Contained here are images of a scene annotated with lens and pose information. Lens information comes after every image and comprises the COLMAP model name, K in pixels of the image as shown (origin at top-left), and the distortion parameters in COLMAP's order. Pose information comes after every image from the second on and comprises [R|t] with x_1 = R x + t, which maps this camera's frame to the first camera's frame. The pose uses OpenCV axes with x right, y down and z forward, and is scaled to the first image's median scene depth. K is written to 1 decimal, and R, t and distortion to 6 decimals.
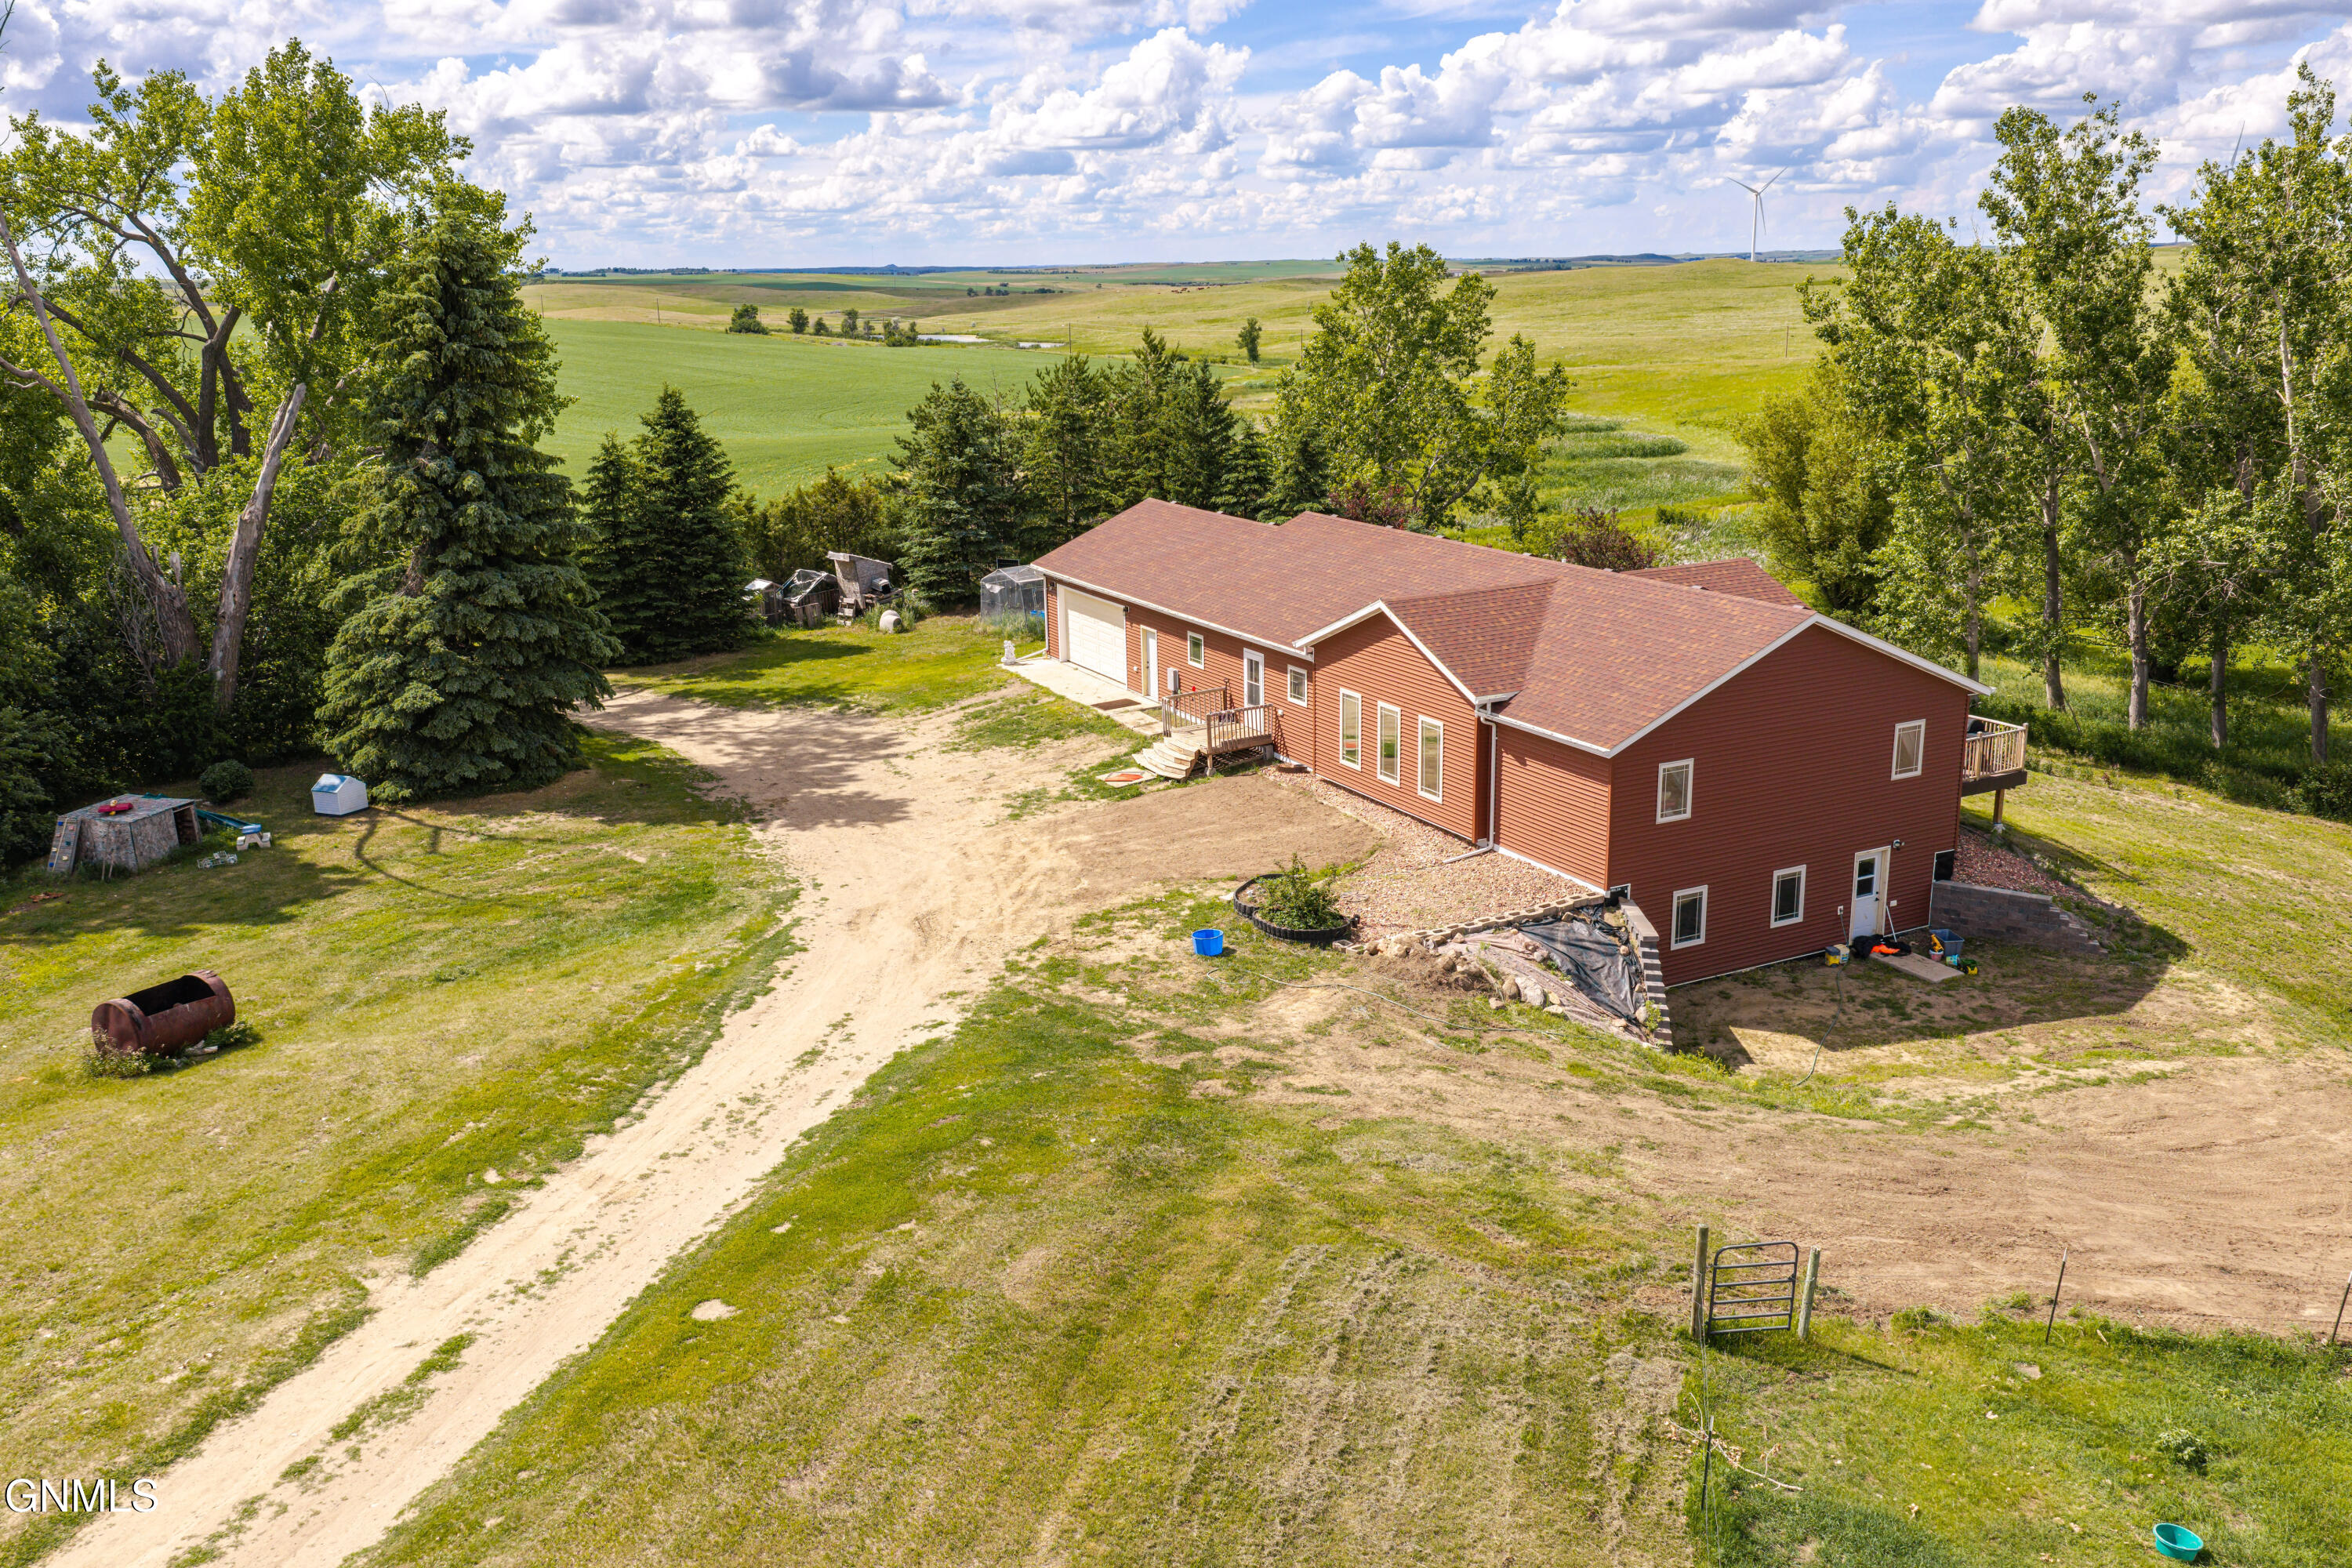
lens RADIAL K [[1948.0, 0, 1176.0], [0, 1948.0, 784.0], [0, 0, 1]] dist [0.006210, -0.011995]
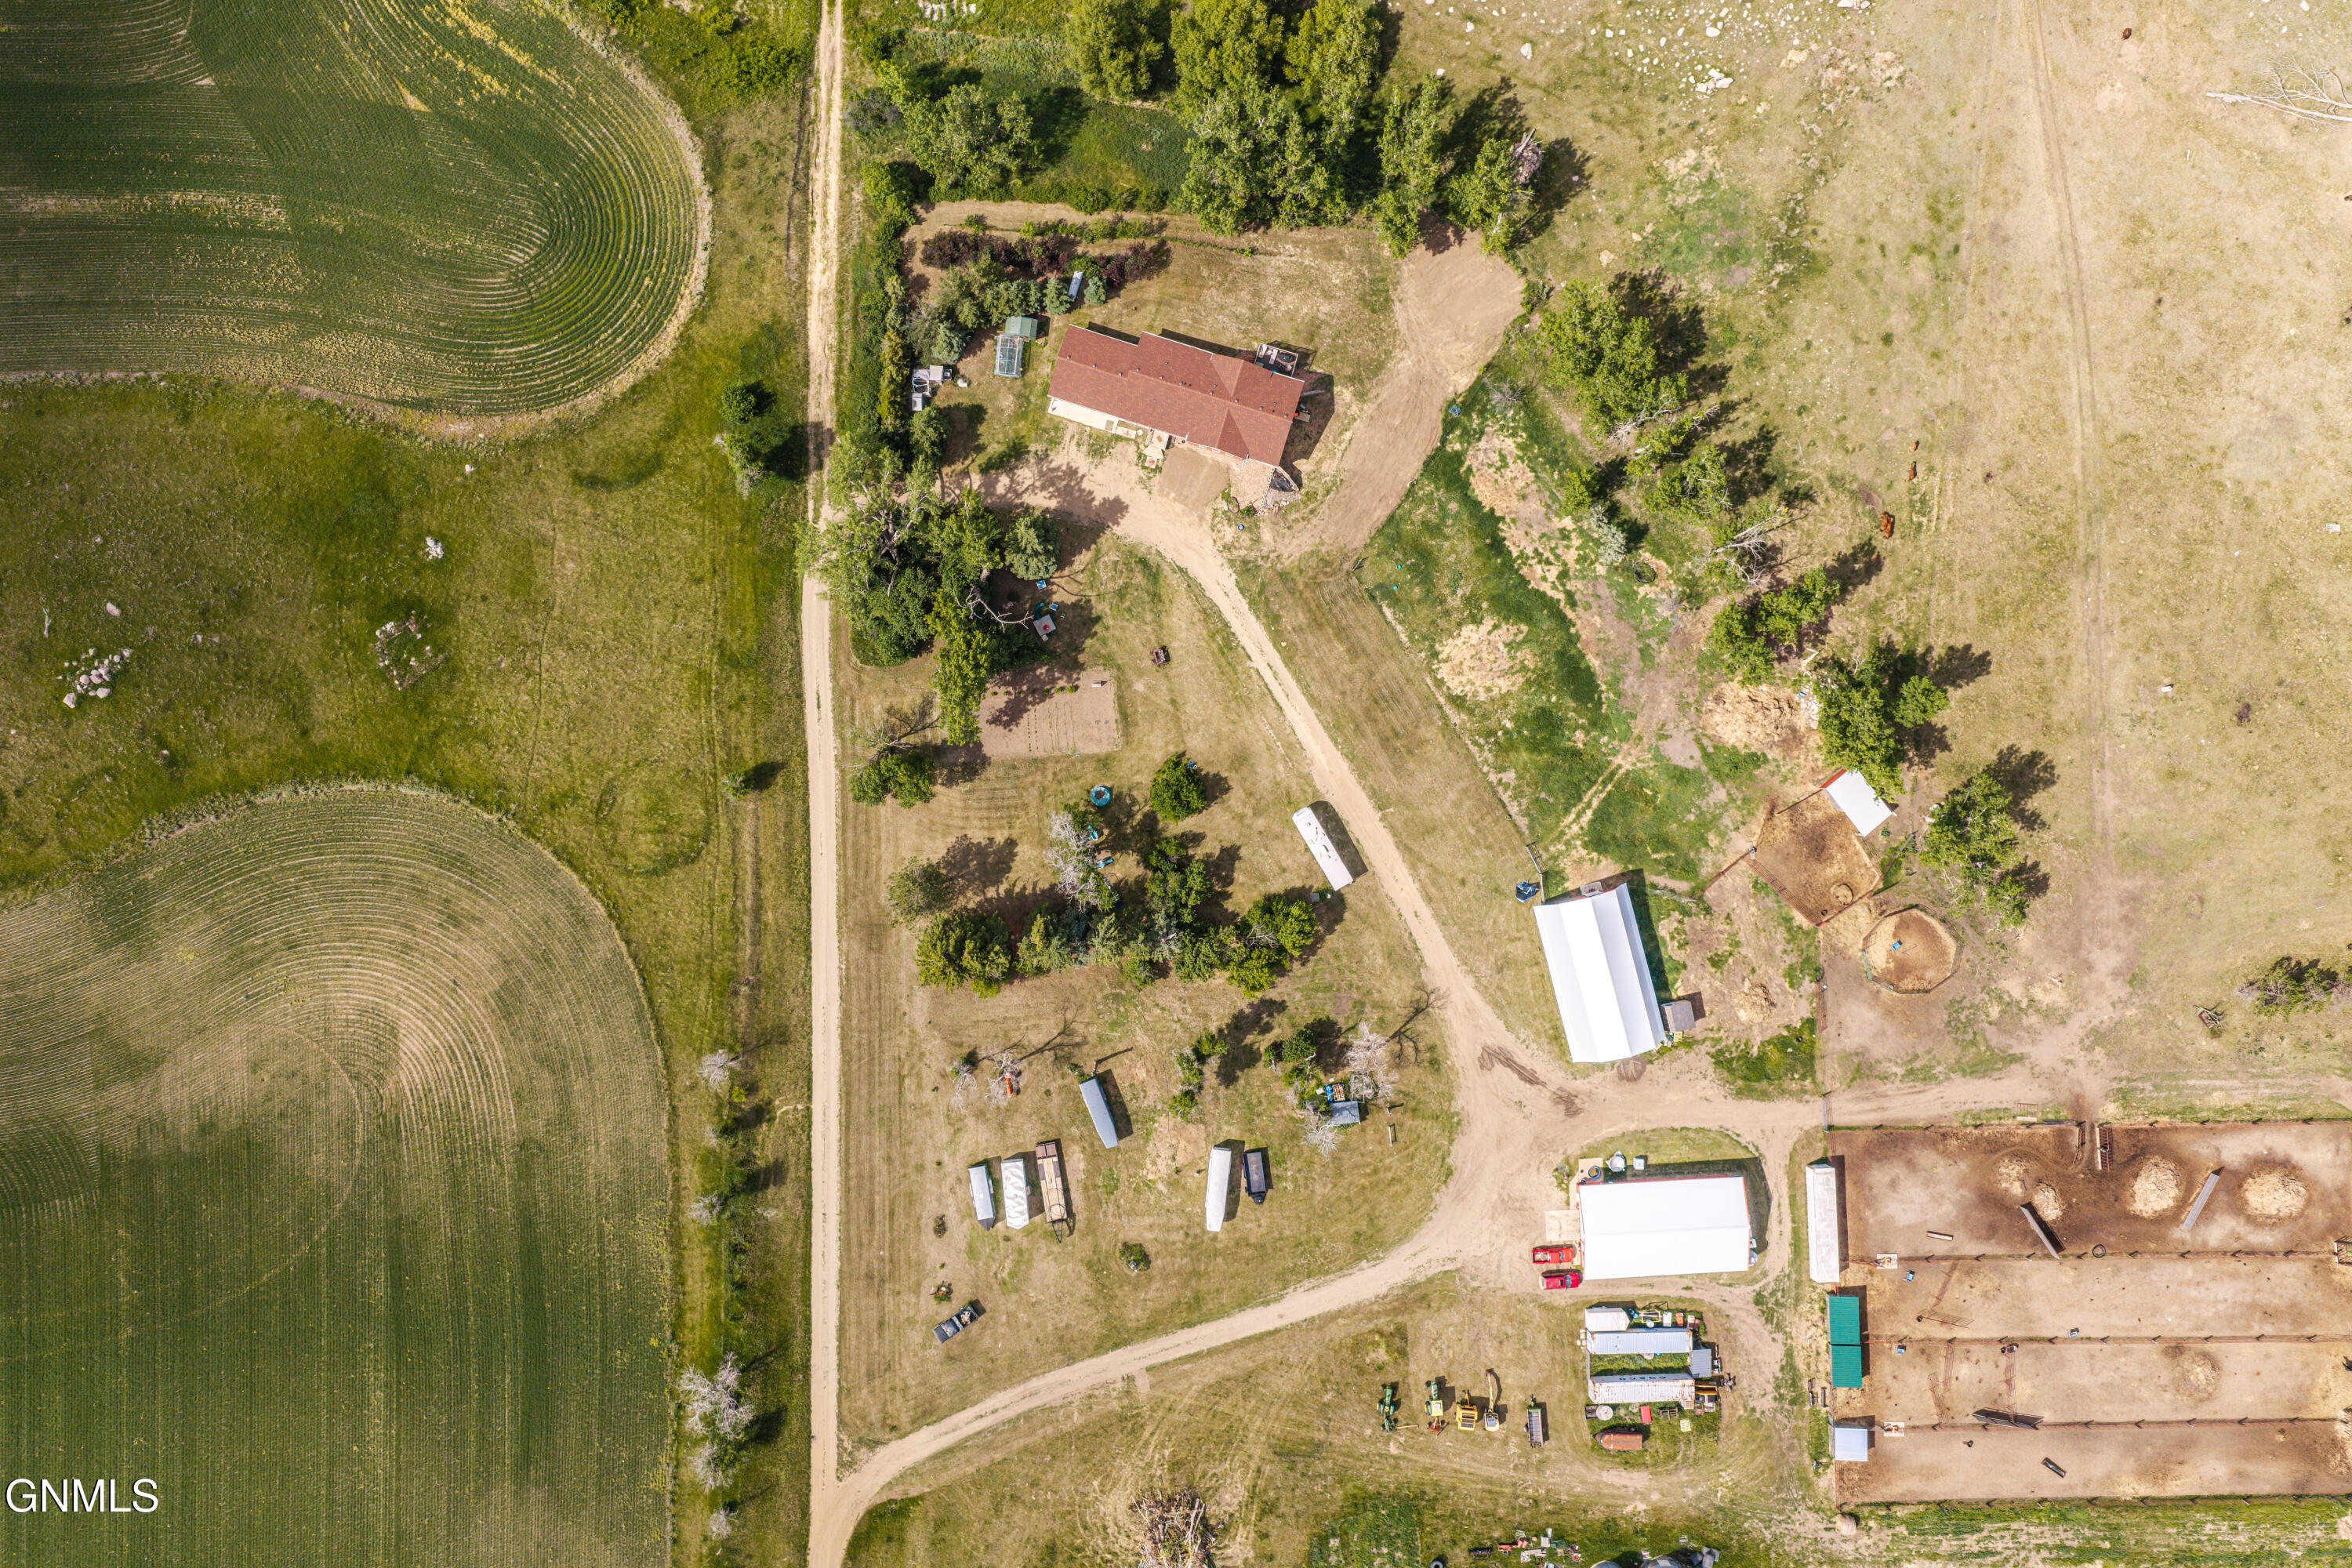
lens RADIAL K [[1983.6, 0, 1176.0], [0, 1983.6, 784.0], [0, 0, 1]] dist [0.003950, 0.000767]
pose [[0.700967, -0.712760, 0.024884, -0.692954], [0.164118, 0.195160, 0.966942, -4.721658], [-0.694054, -0.673711, 0.253778, -0.824147]]
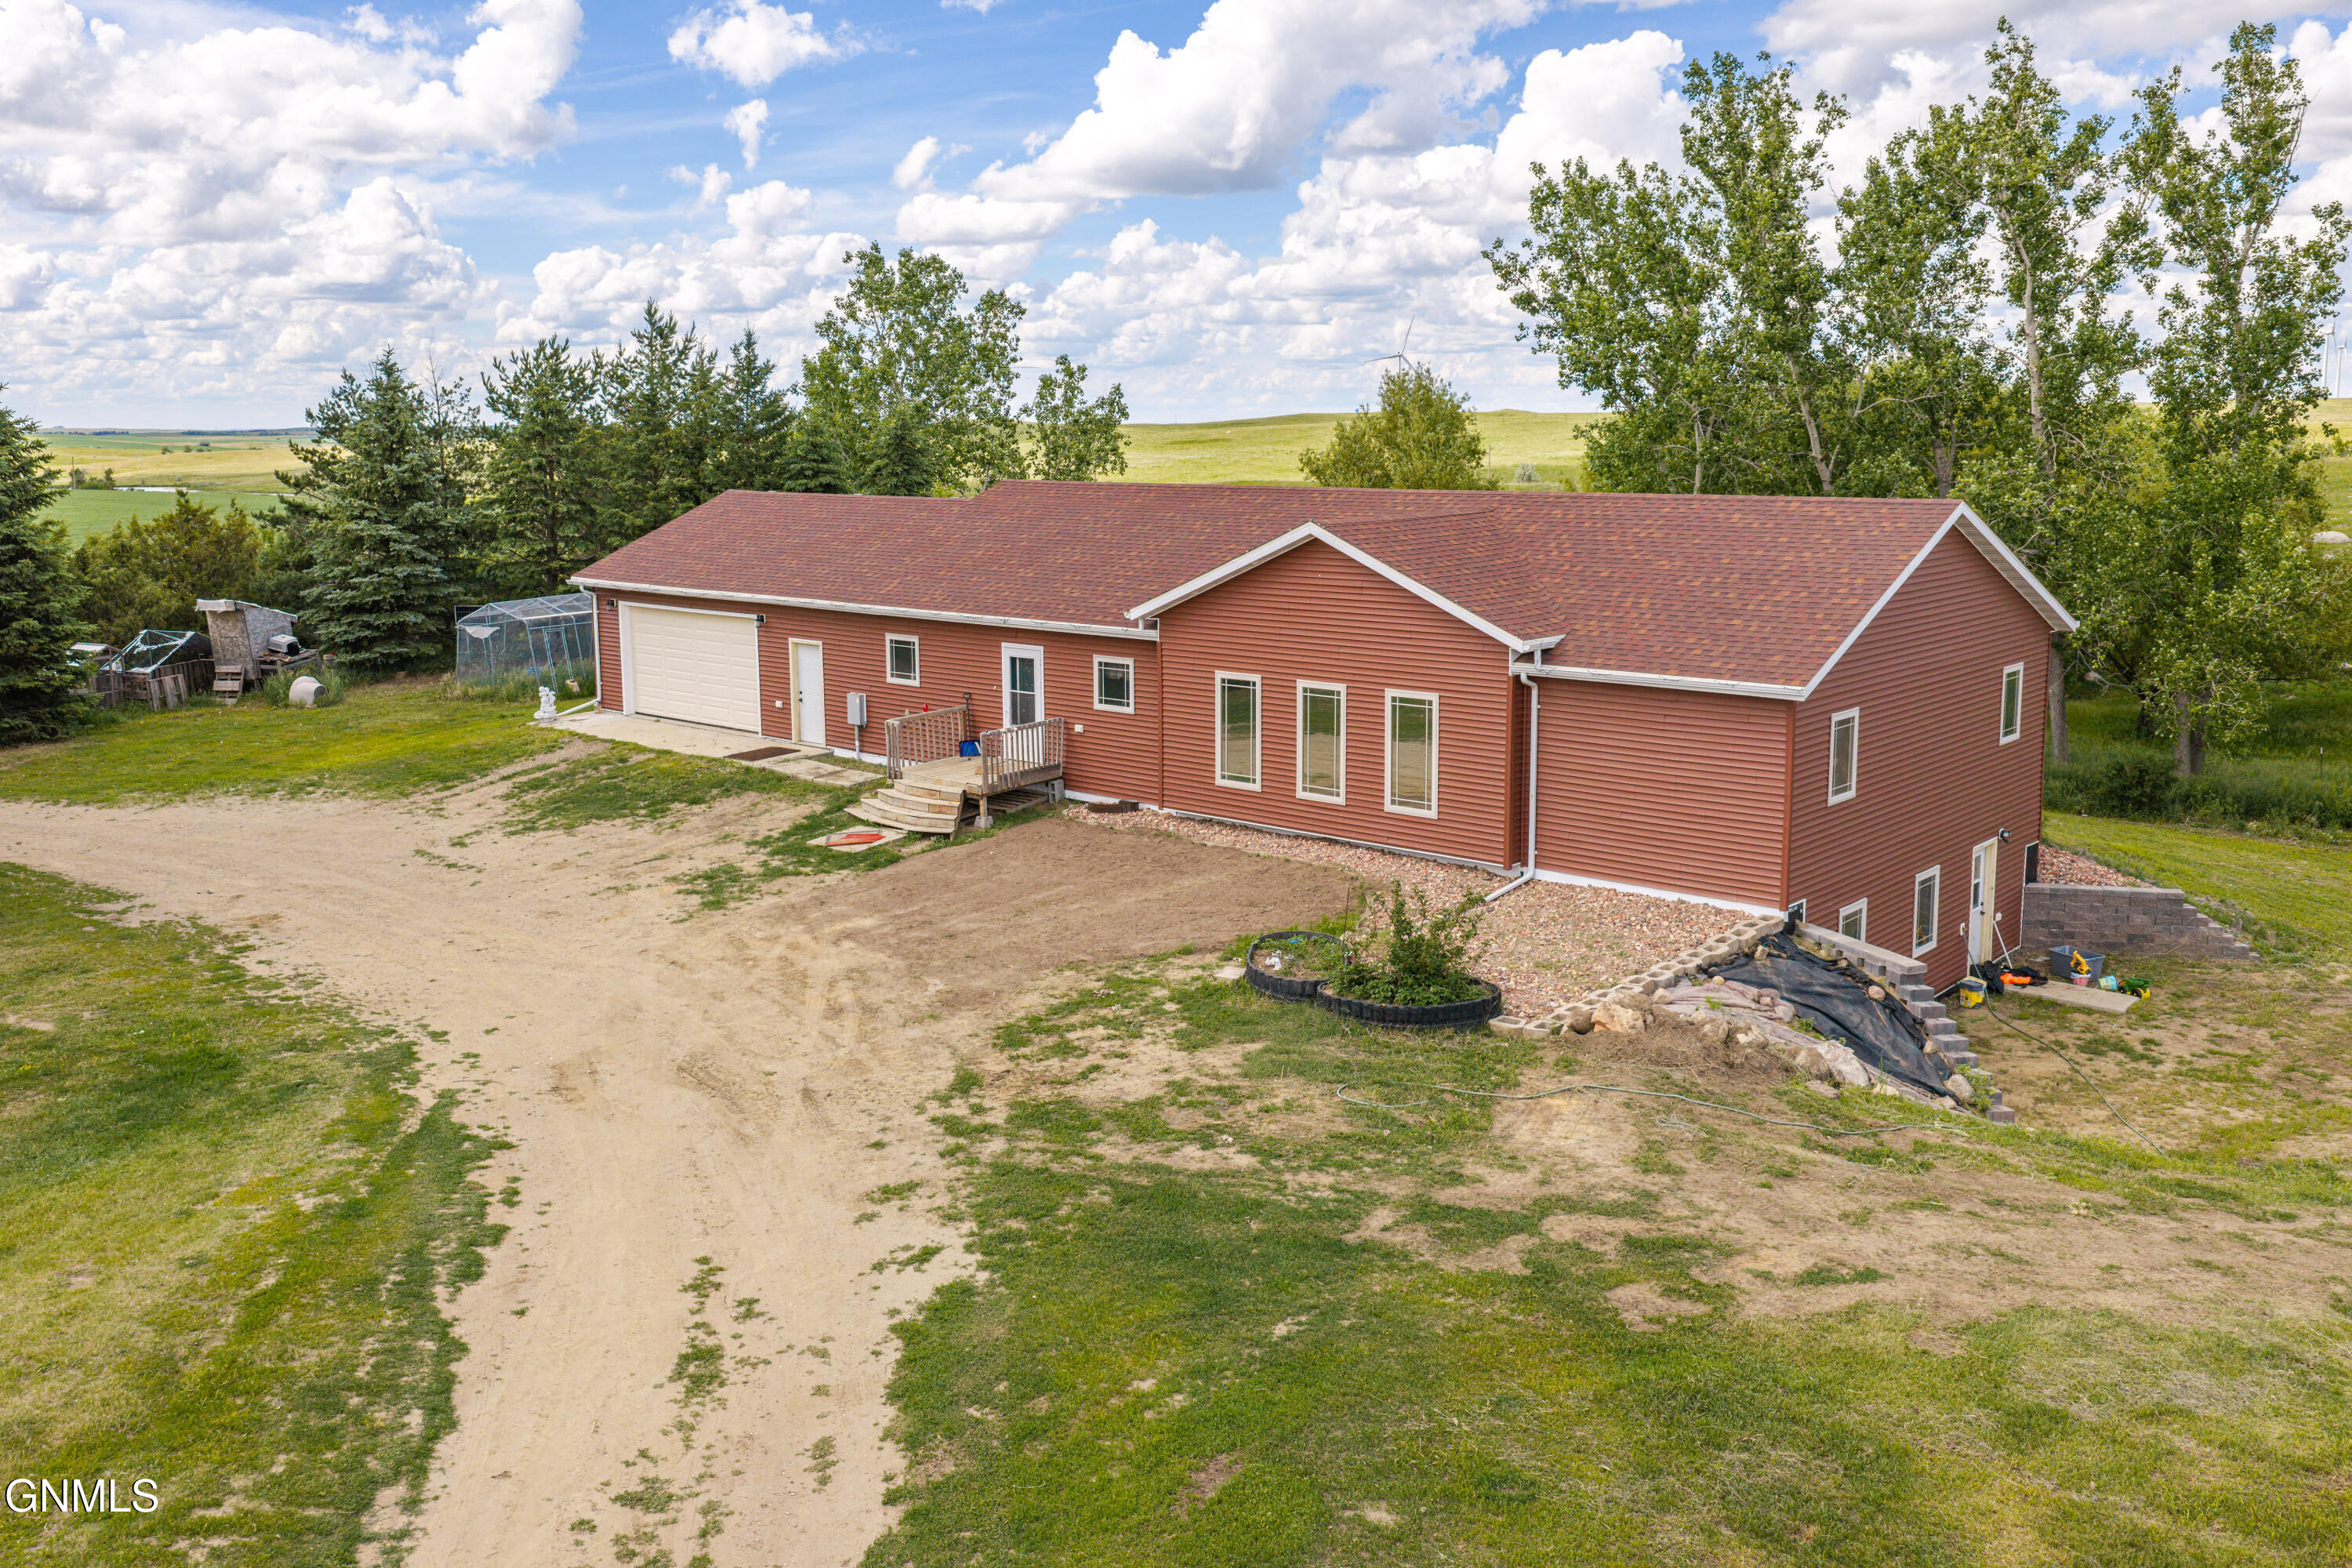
lens RADIAL K [[1987.1, 0, 1170.1], [0, 1987.1, 695.4], [0, 0, 1]] dist [0.003064, -0.009727]
pose [[0.933598, -0.036571, 0.356452, -0.170259], [0.082187, 0.990113, -0.113677, 0.034570], [-0.348770, 0.135424, 0.927372, 0.366246]]
